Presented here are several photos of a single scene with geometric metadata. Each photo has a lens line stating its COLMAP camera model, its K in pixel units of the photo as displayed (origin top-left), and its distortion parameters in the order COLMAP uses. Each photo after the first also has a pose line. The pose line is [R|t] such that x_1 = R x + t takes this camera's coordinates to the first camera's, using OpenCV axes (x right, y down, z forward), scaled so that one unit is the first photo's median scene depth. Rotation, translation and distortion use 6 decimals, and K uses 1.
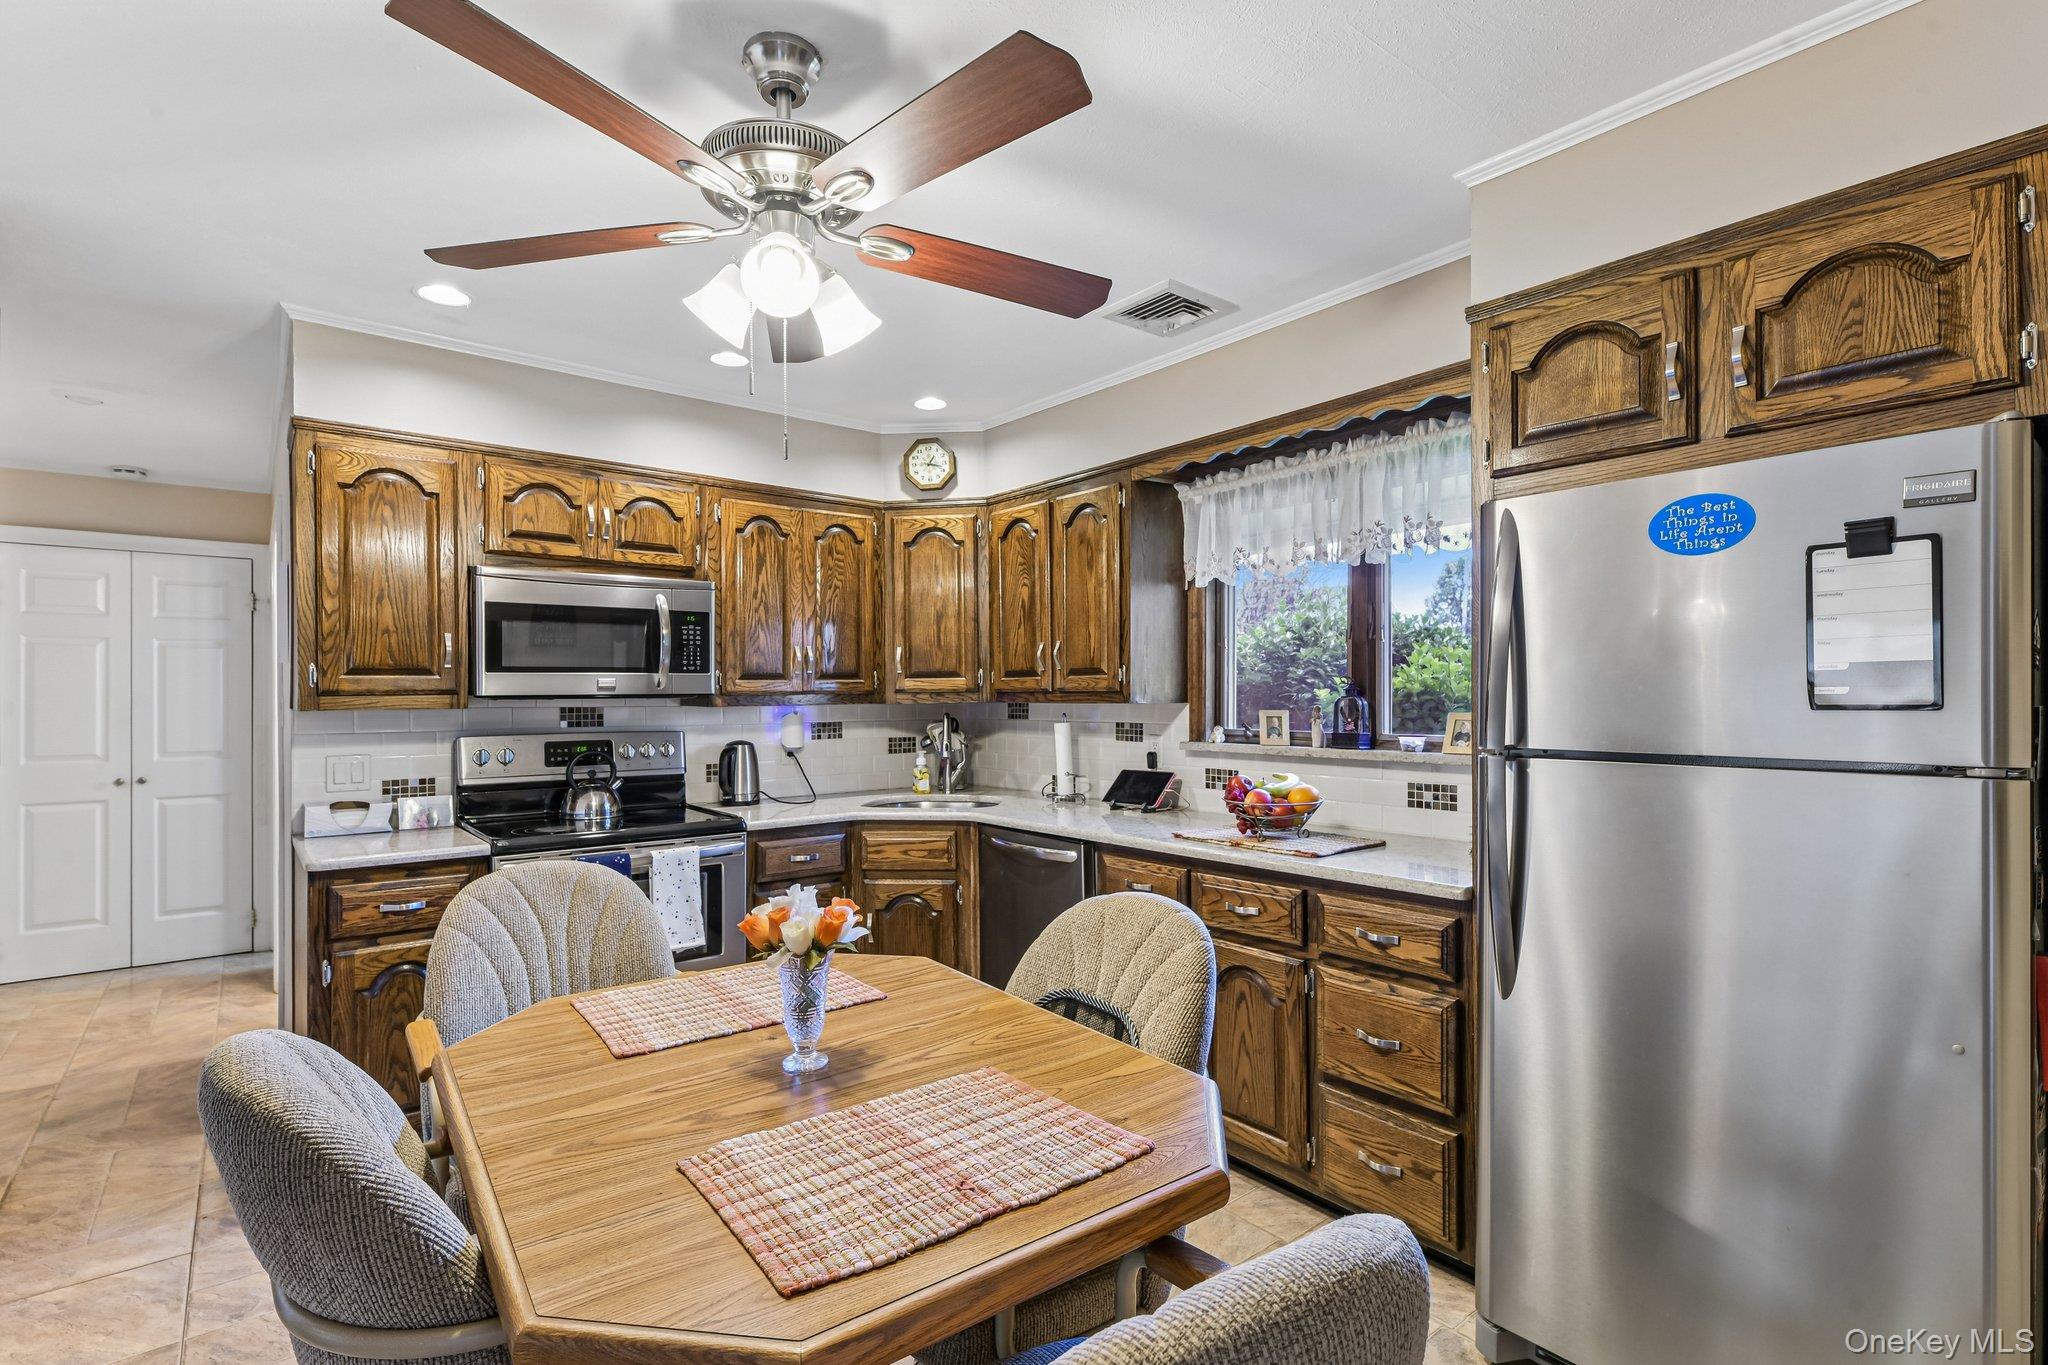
lens RADIAL K [[962.3, 0, 1024.0], [0, 962.3, 682.5], [0, 0, 1]] dist [0.000162, 0.000059]
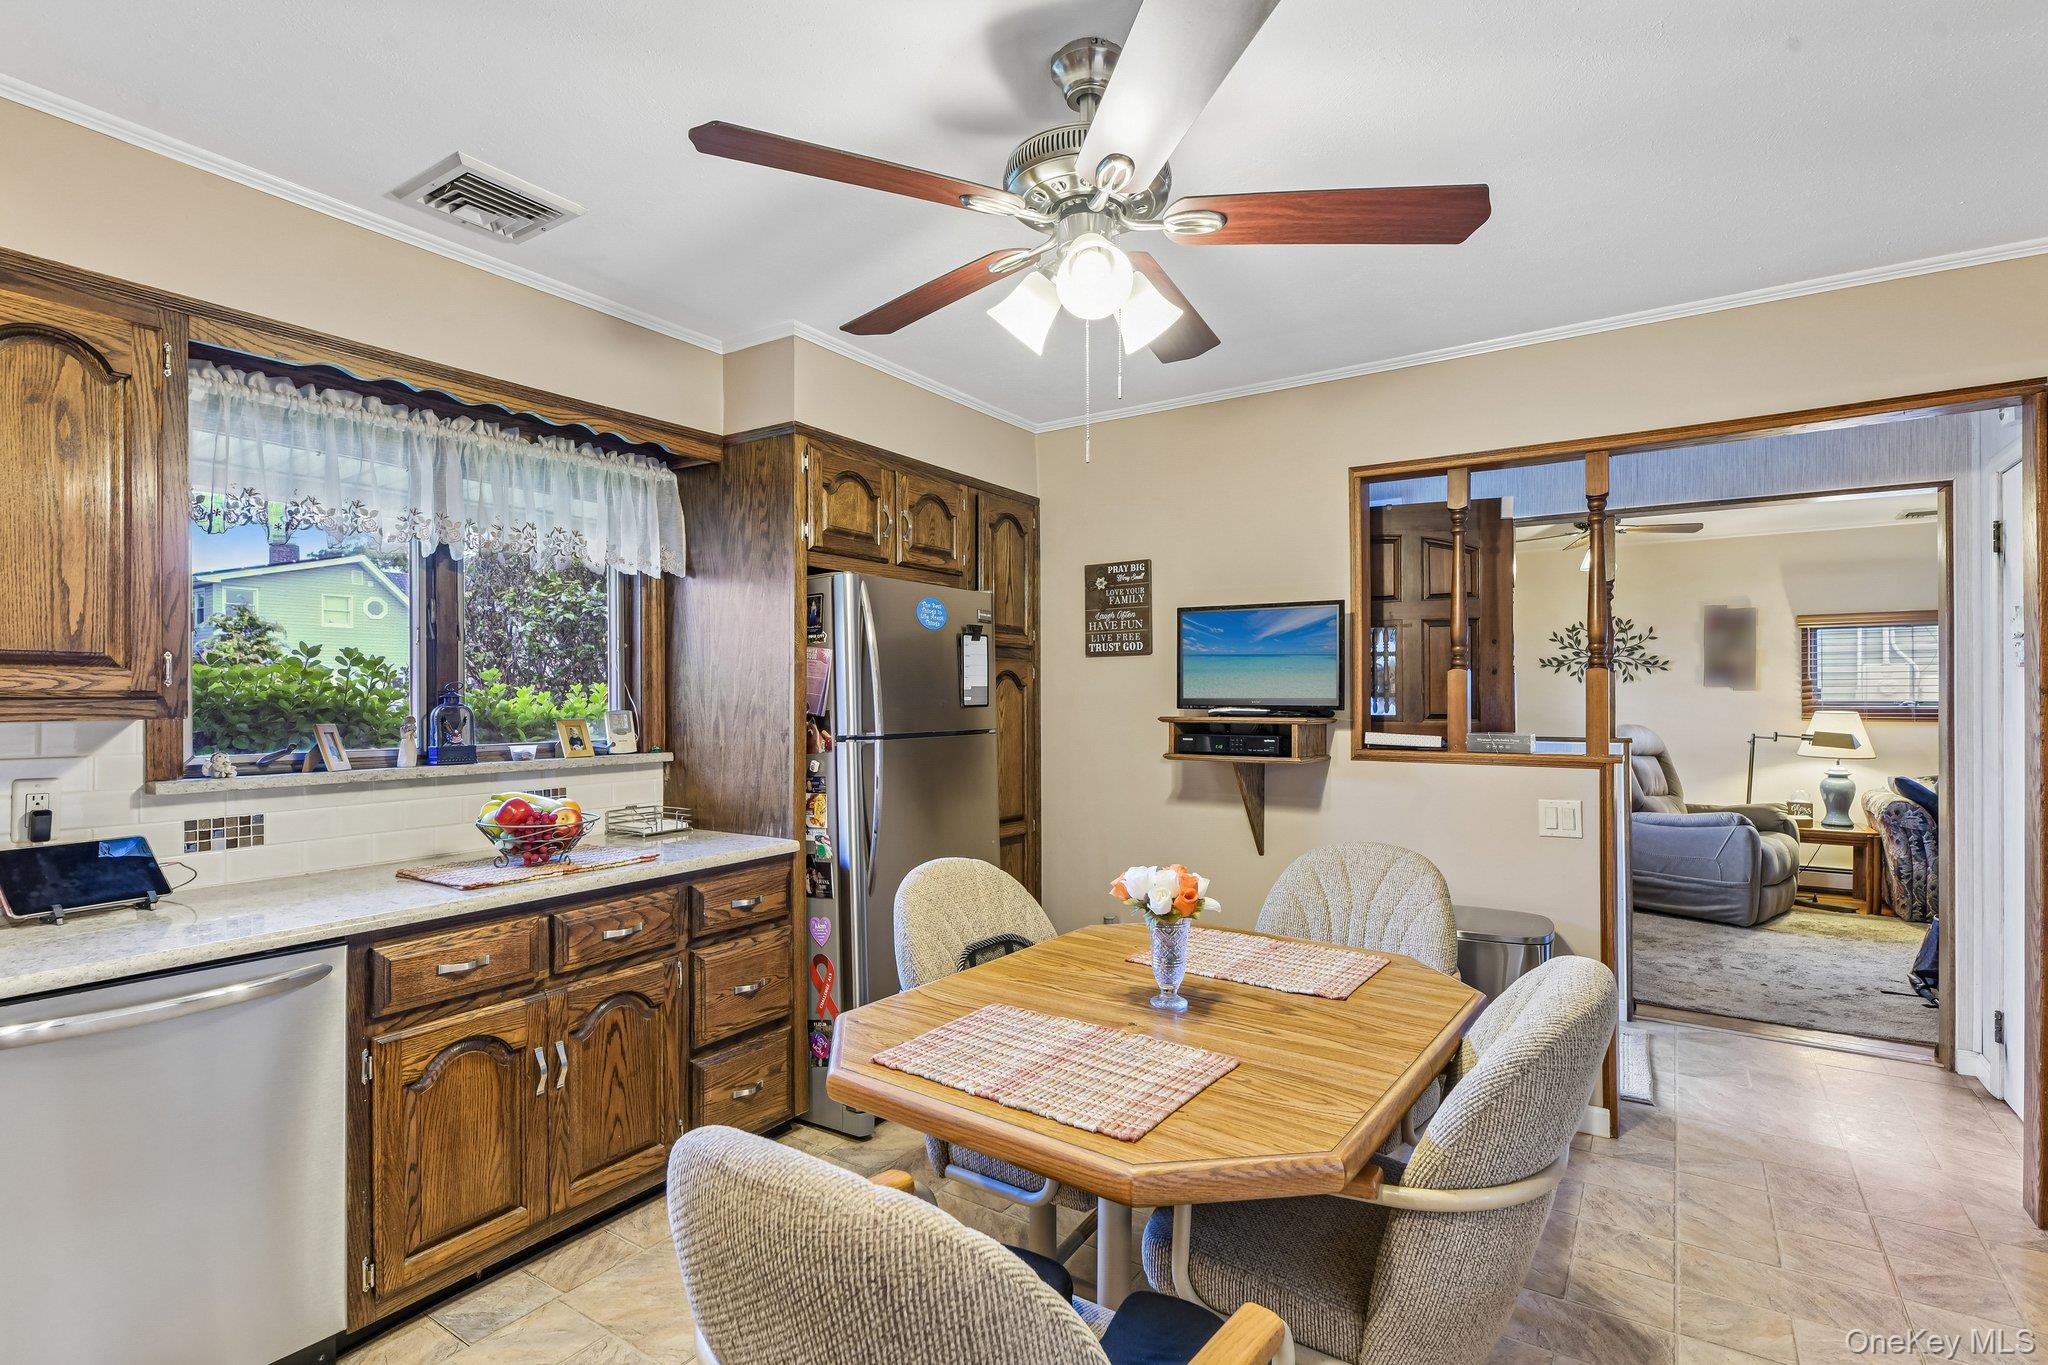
lens RADIAL K [[962.3, 0, 1024.0], [0, 962.3, 682.5], [0, 0, 1]] dist [0.000162, 0.000059]
pose [[-0.296966, 0.020586, 0.954666, -1.139710], [-0.006730, 0.999698, -0.023651, 0.019274], [-0.954864, -0.013449, -0.296738, 1.313282]]
